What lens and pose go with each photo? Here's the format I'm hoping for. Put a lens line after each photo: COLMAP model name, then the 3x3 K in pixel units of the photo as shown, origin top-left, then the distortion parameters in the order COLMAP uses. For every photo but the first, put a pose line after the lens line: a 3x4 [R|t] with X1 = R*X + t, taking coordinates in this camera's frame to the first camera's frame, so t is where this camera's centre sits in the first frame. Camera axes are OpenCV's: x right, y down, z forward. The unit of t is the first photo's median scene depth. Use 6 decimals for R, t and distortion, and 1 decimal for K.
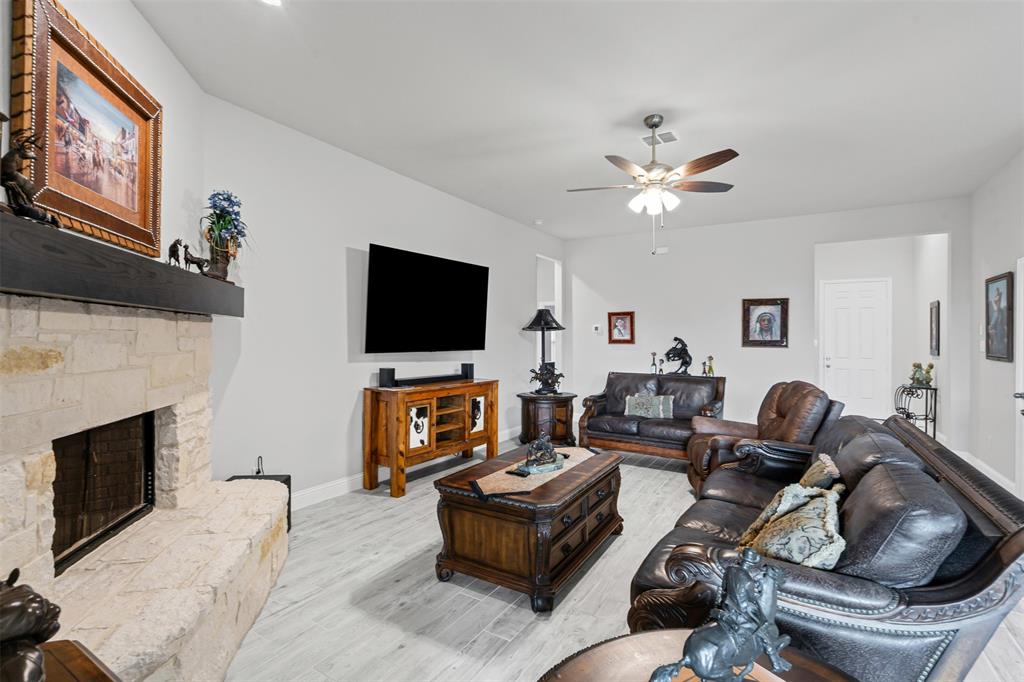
lens RADIAL K [[468.6, 0, 515.3], [0, 468.6, 340.0], [0, 0, 1]] dist [-0.000840, -0.000152]
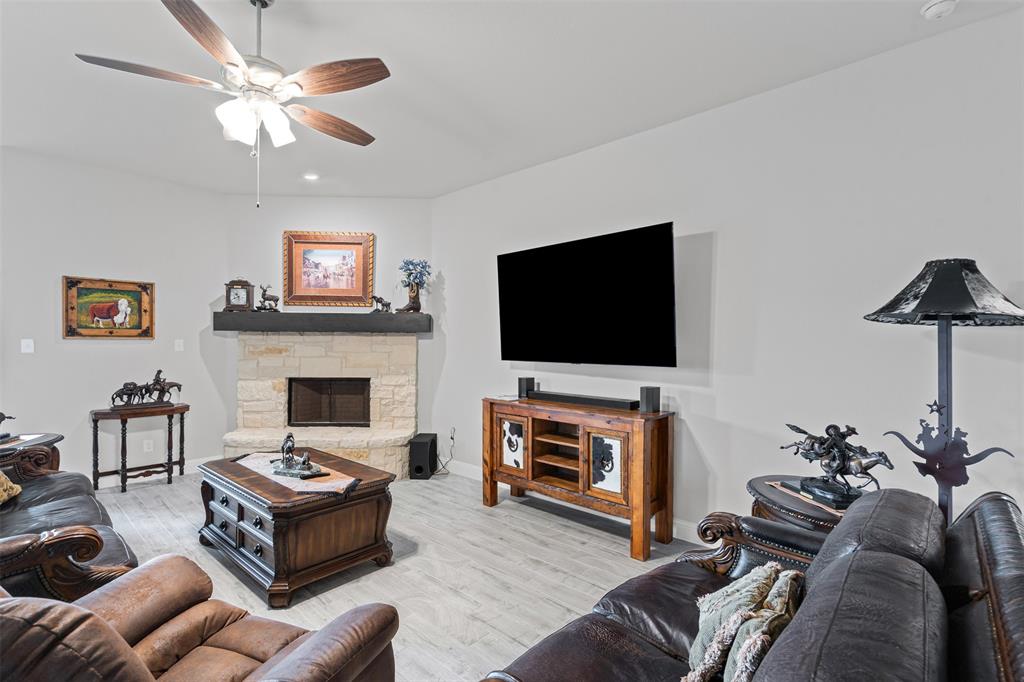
lens RADIAL K [[468.6, 0, 513.5], [0, 468.6, 347.8], [0, 0, 1]] dist [-0.000840, -0.000152]
pose [[-0.182440, -0.004681, -0.983206, 0.686131], [-0.012743, 0.999916, -0.002396, 0.002562], [0.983134, 0.012092, -0.182485, 1.178057]]
